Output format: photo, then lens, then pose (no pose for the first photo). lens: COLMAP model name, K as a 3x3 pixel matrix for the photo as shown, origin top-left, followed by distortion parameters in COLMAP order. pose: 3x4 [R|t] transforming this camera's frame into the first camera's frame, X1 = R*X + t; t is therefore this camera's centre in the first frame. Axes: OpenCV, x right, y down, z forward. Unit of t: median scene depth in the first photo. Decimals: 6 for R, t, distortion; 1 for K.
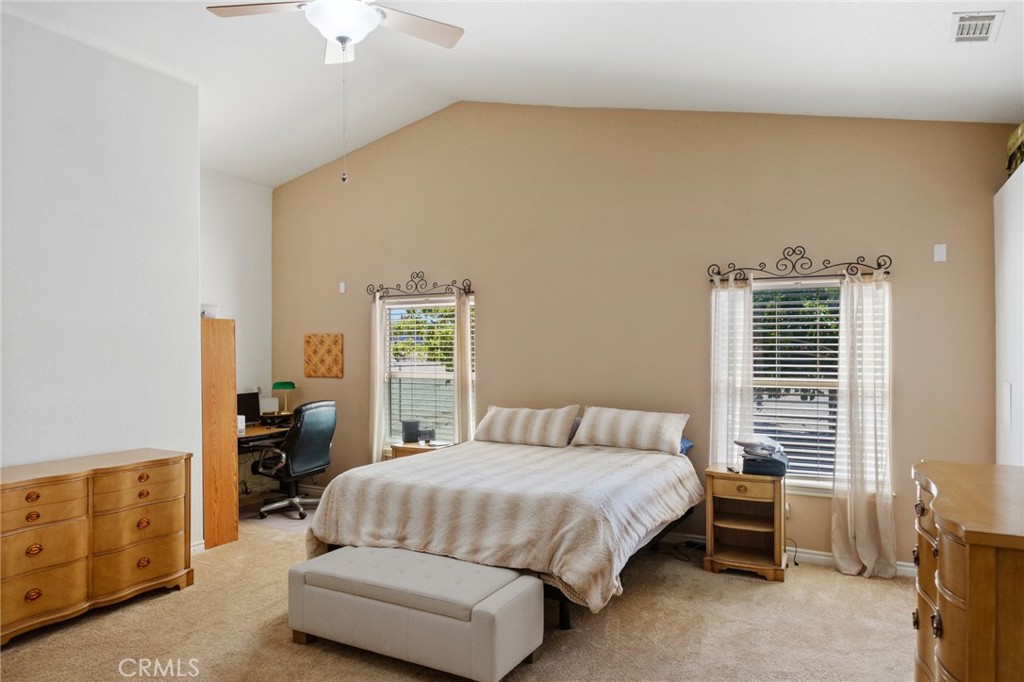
lens RADIAL K [[682.7, 0, 512.0], [0, 682.7, 341.0], [0, 0, 1]] dist [0.004177, 0.001991]
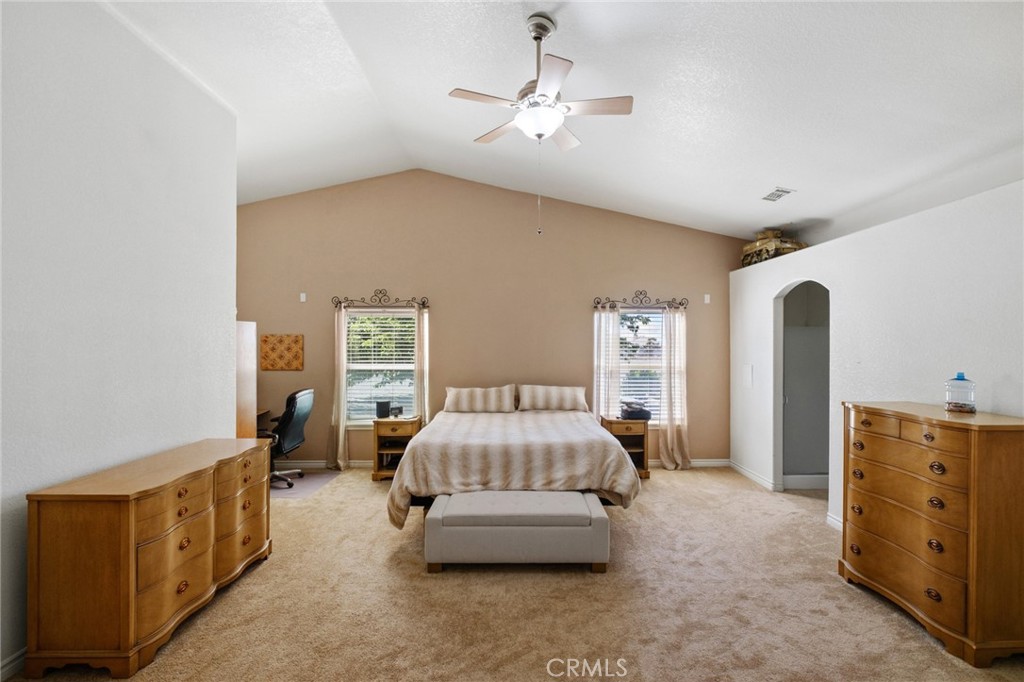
lens RADIAL K [[465.0, 0, 513.0], [0, 465.0, 337.3], [0, 0, 1]] dist [0.002059, 0.000026]
pose [[0.870124, 0.009949, 0.492732, -0.496259], [-0.008370, 0.999950, -0.005411, -0.006645], [-0.492761, 0.000584, 0.870164, 0.112766]]
